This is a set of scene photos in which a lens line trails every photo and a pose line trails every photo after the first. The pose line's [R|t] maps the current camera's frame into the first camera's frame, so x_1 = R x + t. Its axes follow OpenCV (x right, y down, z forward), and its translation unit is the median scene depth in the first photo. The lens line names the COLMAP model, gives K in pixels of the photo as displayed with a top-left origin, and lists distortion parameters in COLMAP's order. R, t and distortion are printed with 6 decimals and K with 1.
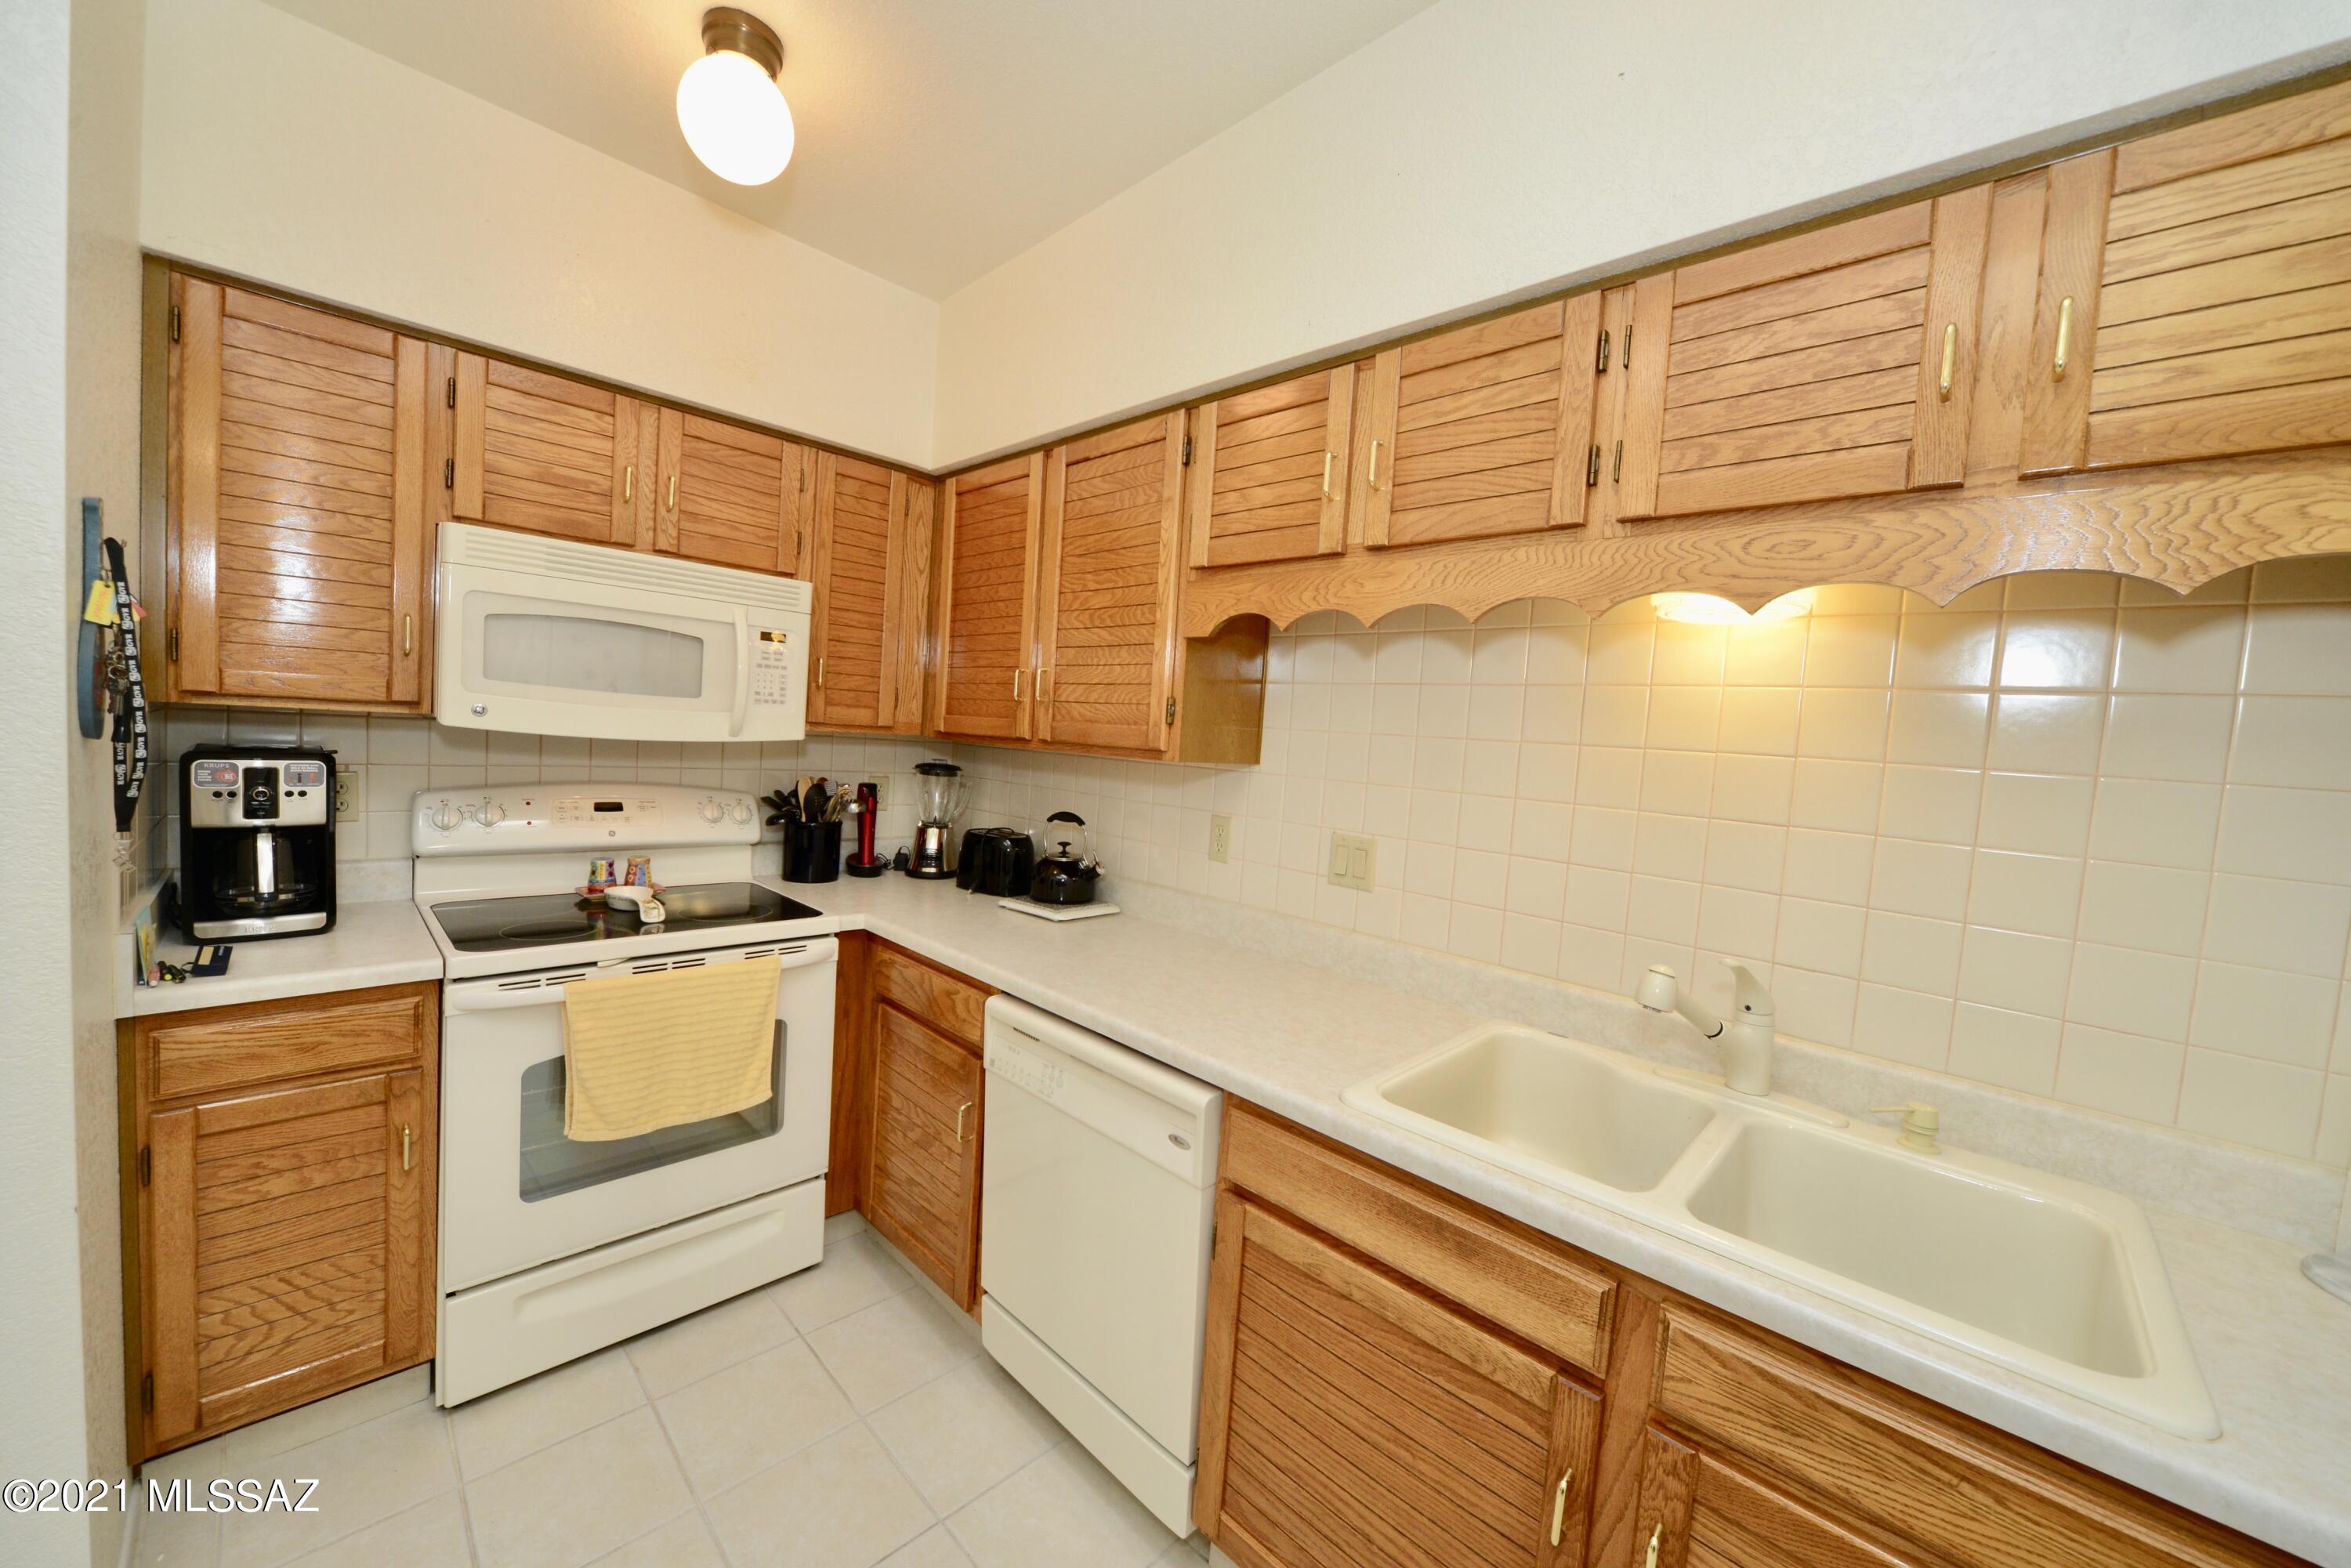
lens RADIAL K [[855.2, 0, 1193.1], [0, 855.2, 780.6], [0, 0, 1]] dist [-0.015129, 0.000022]
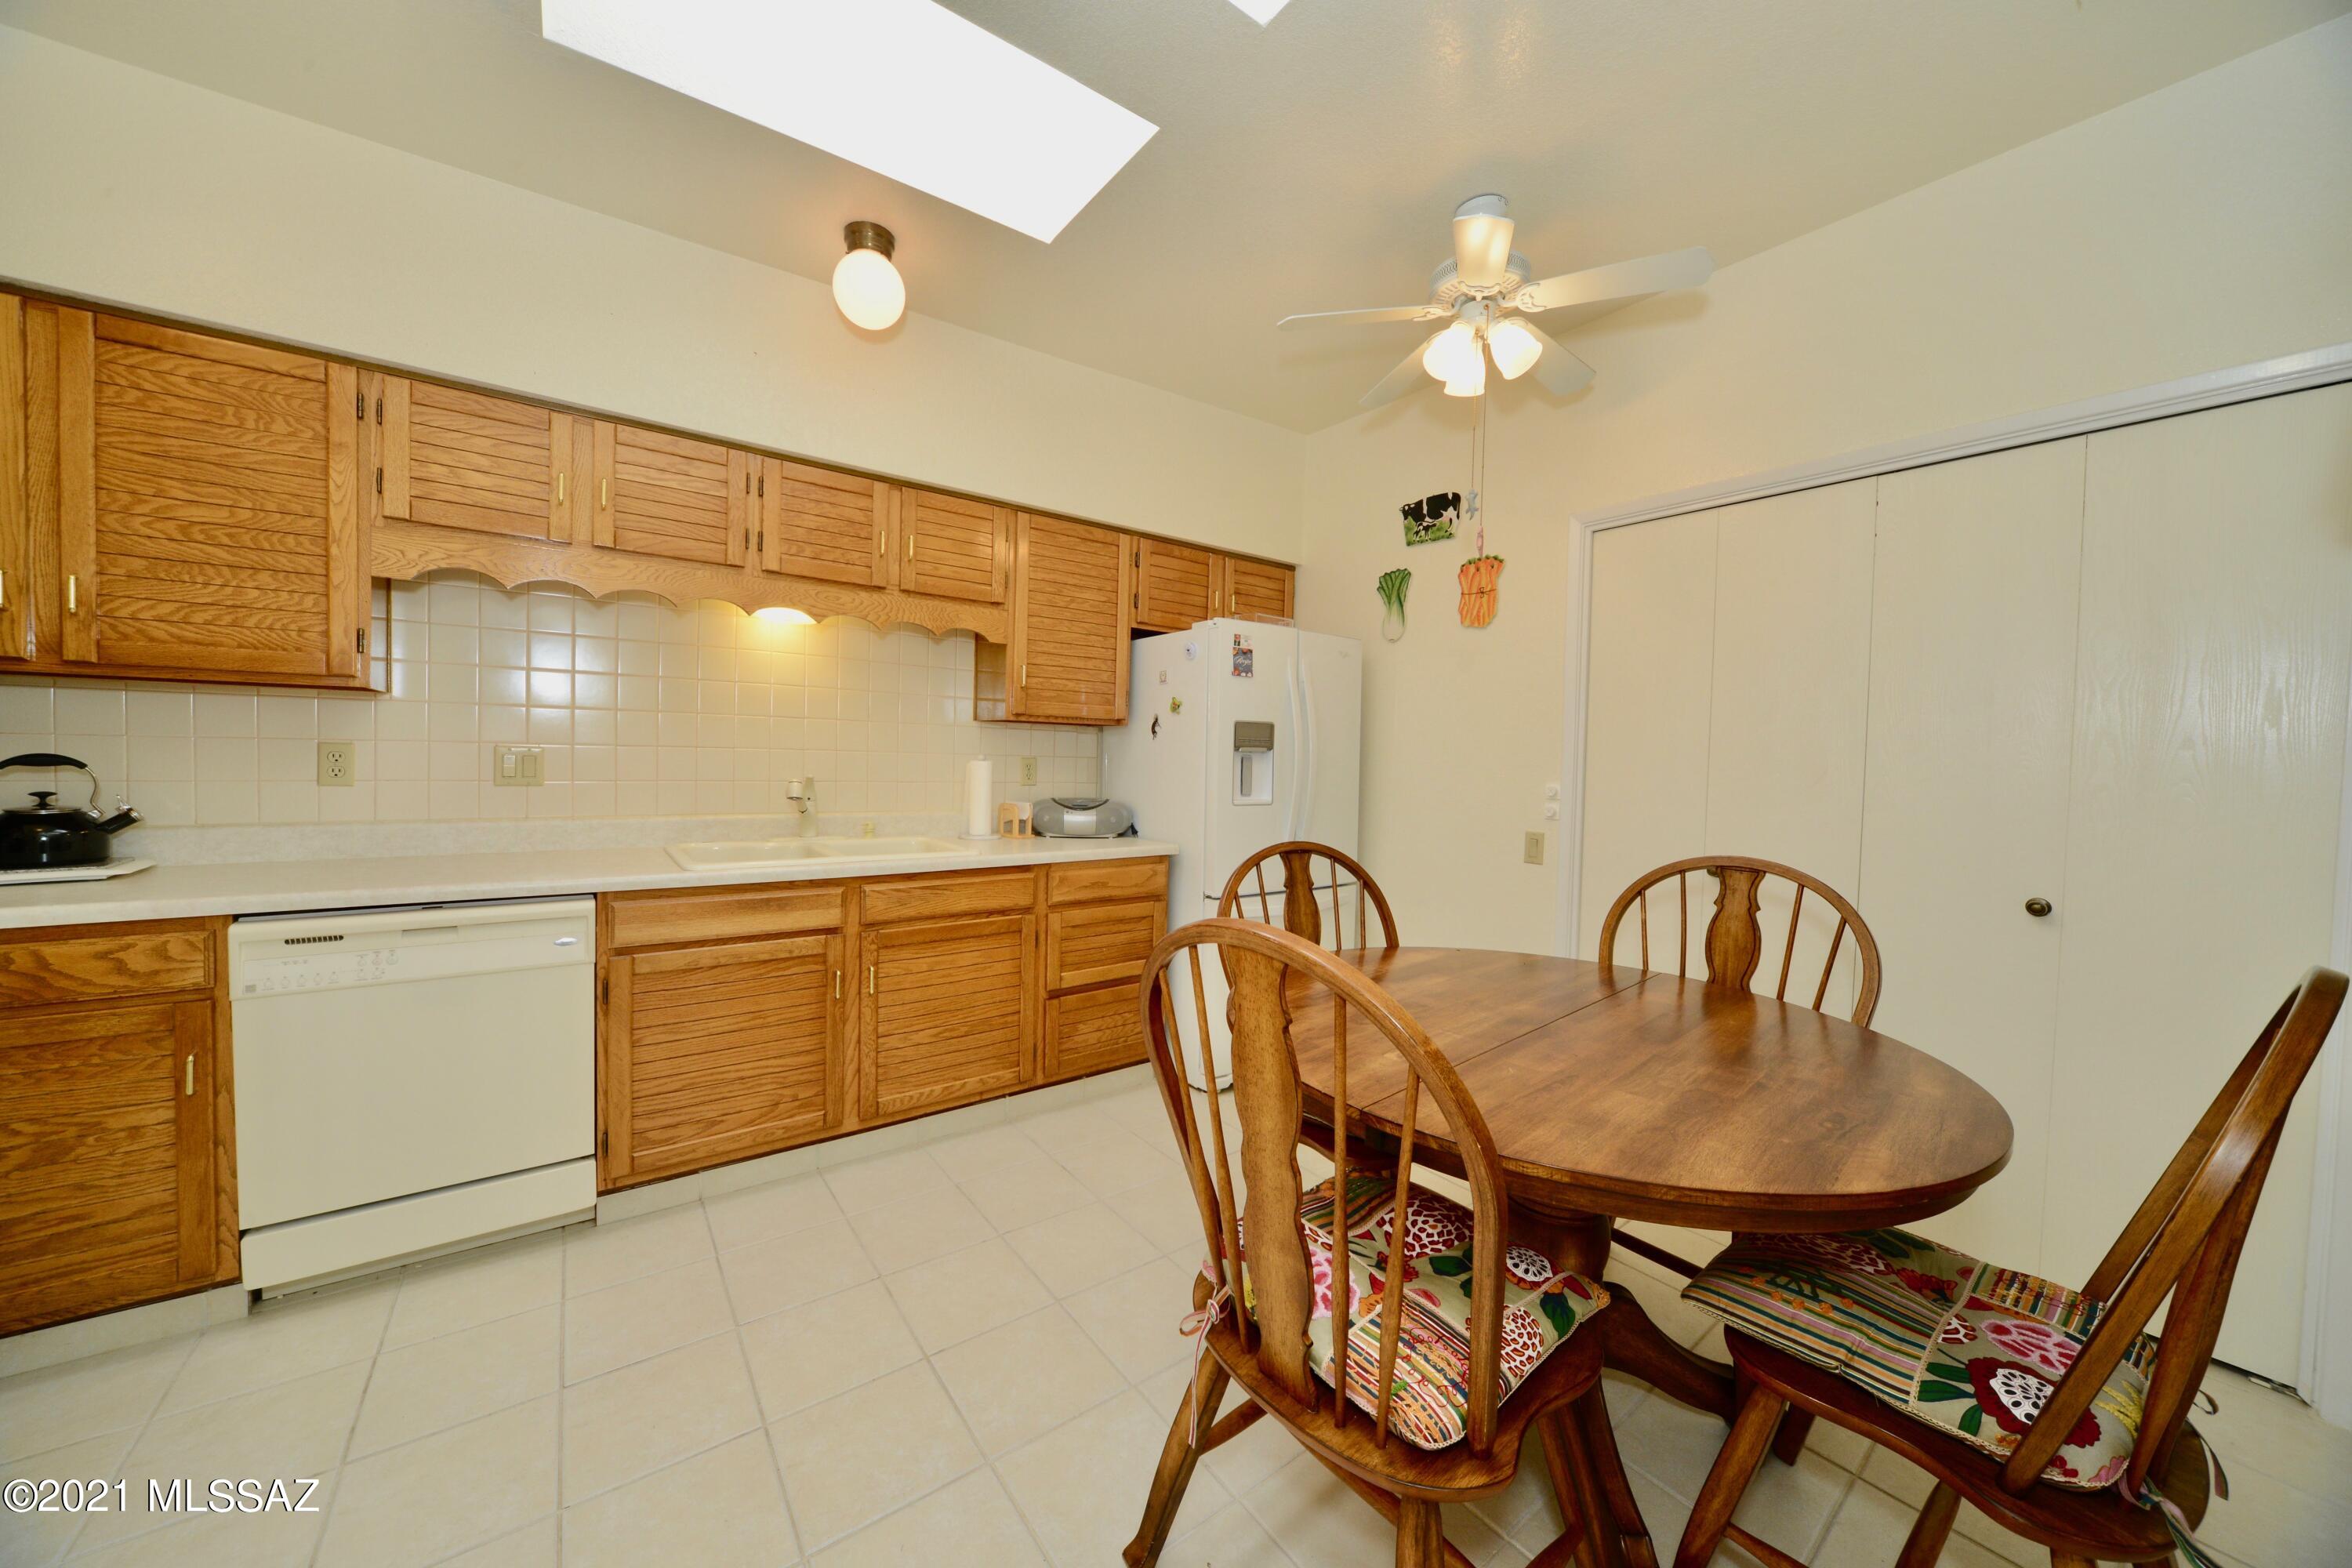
lens RADIAL K [[801.4, 0, 1135.5], [0, 801.4, 783.0], [0, 0, 1]] dist [-0.000987, -0.000076]
pose [[0.193744, -0.096845, 0.976260, -0.799515], [0.042189, 0.995018, 0.090333, 0.046181], [-0.980145, 0.023686, 0.196865, -0.167381]]
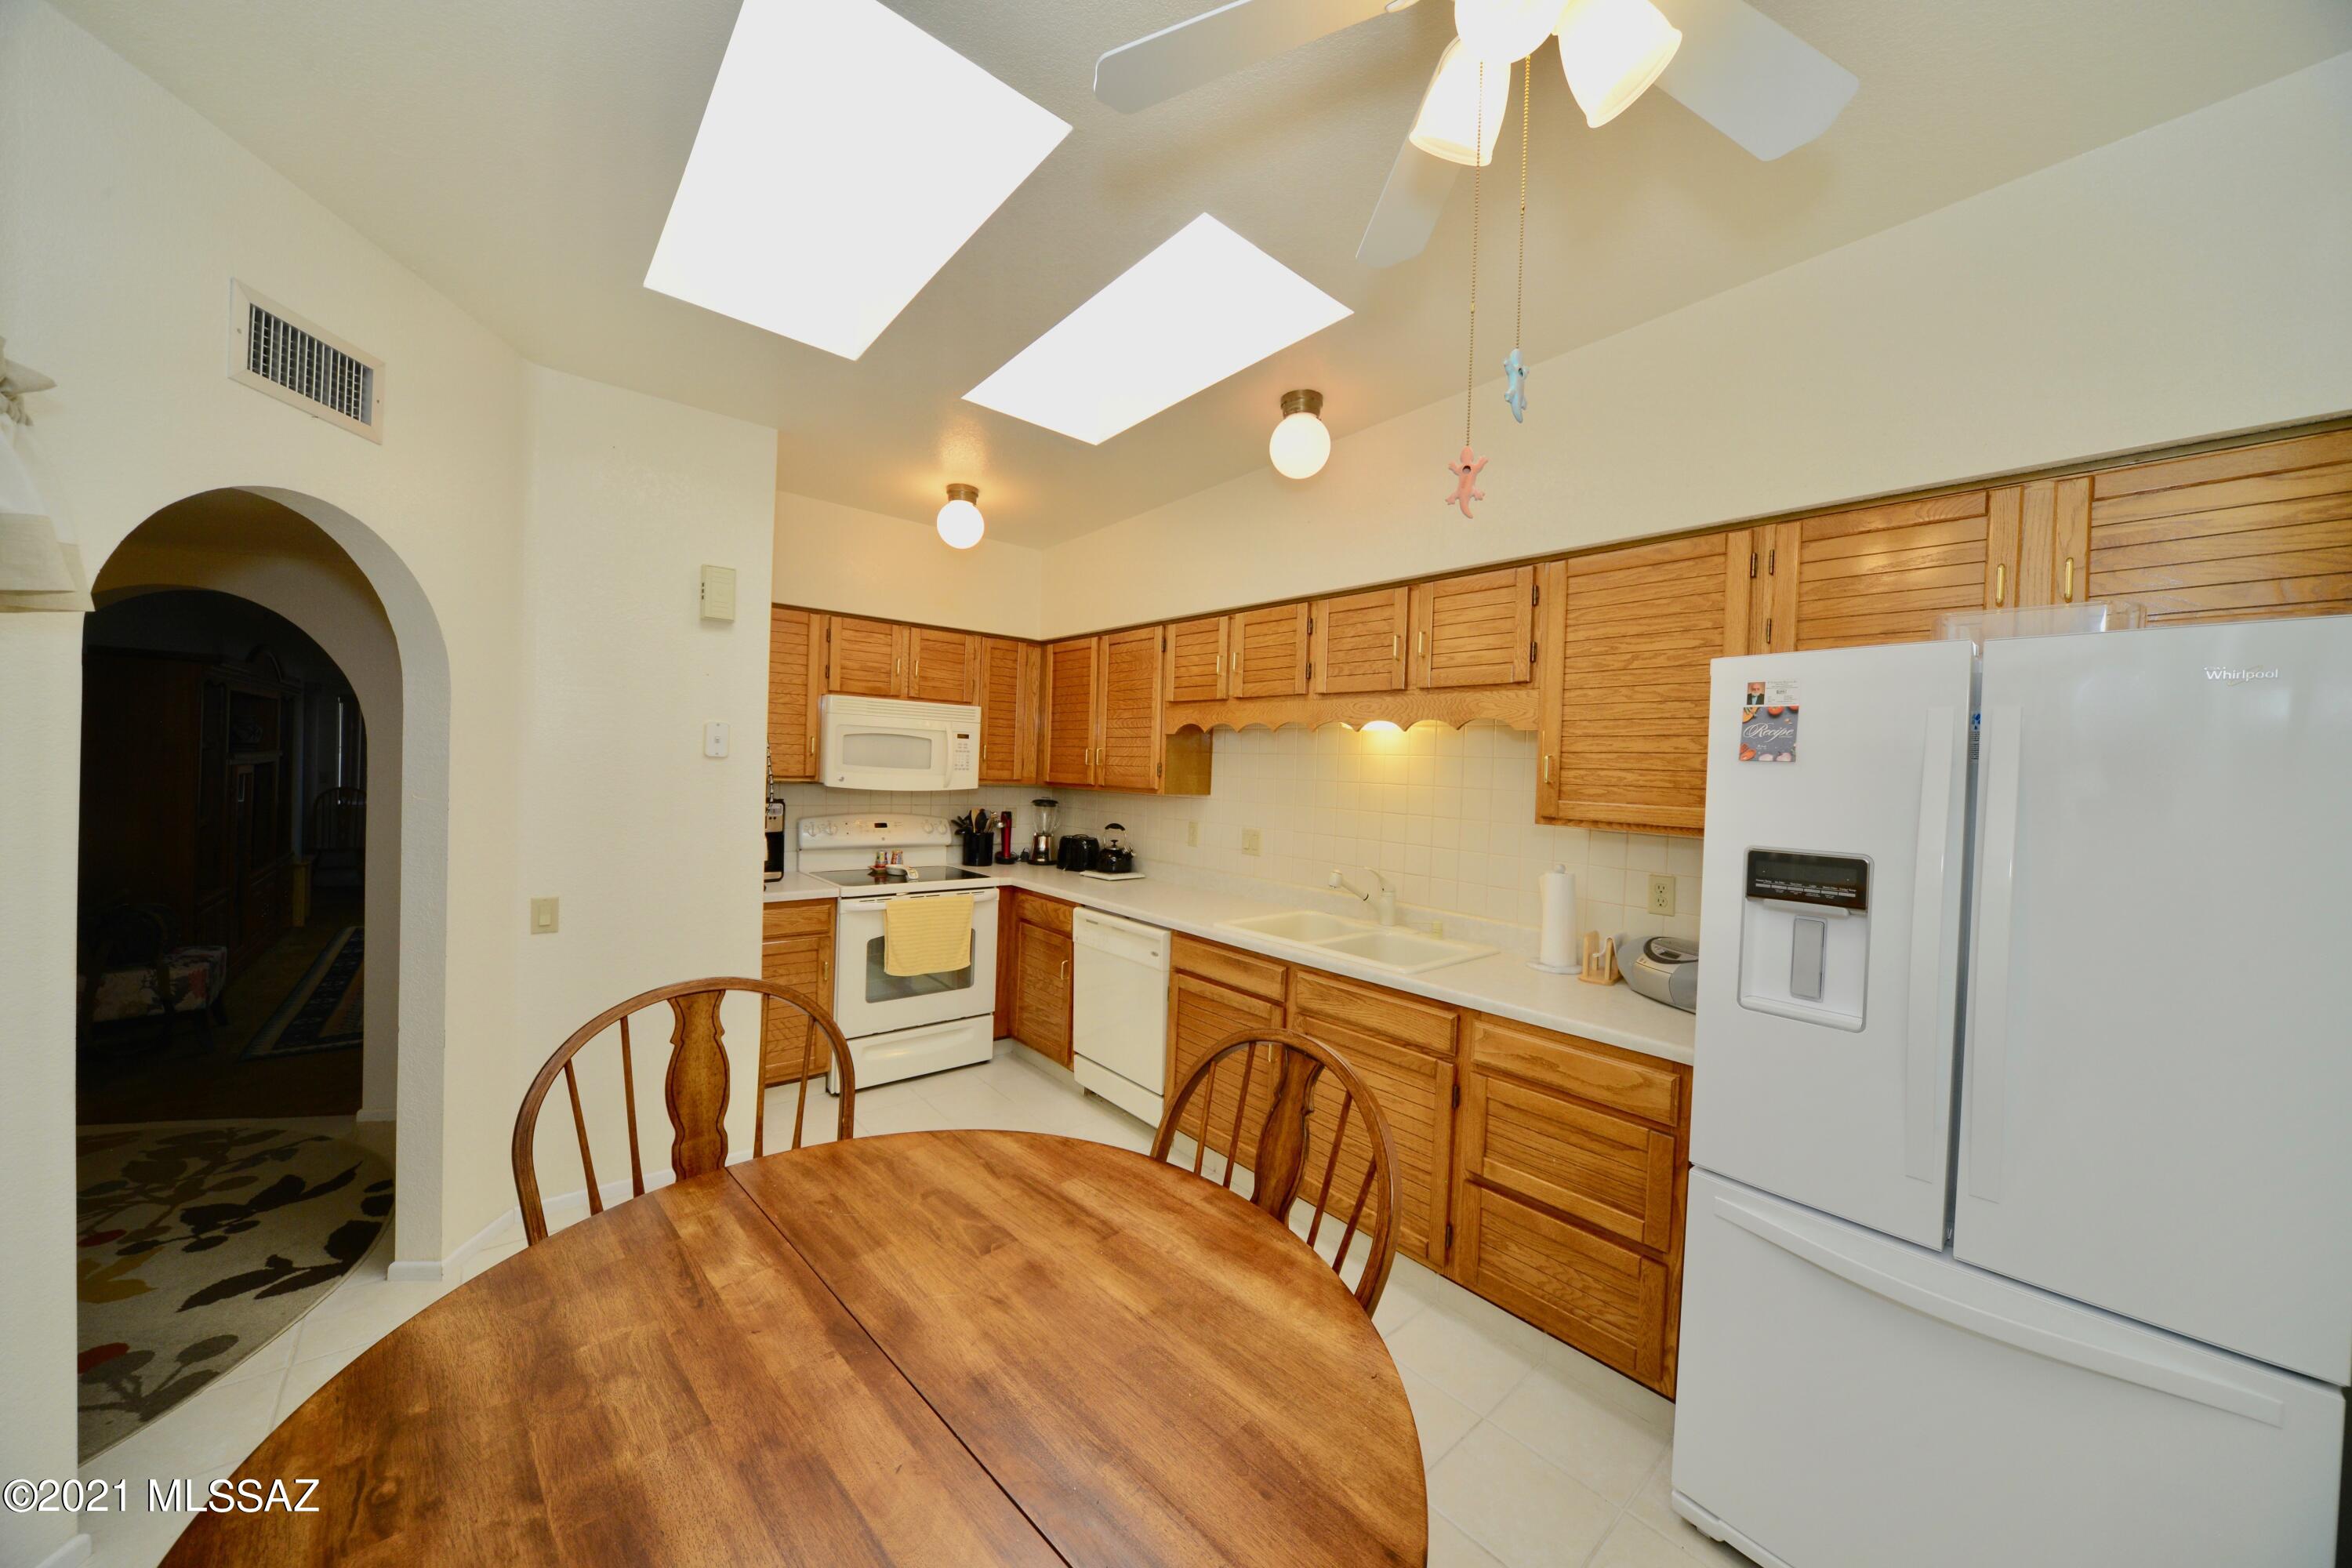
lens RADIAL K [[807.1, 0, 1210.1], [0, 807.1, 785.0], [0, 0, 1]] dist [-0.018603, -0.000121]
pose [[0.997205, -0.027258, -0.069565, 0.214096], [0.024636, 0.998964, -0.038275, 0.030343], [0.070536, 0.036454, 0.996843, -0.864367]]
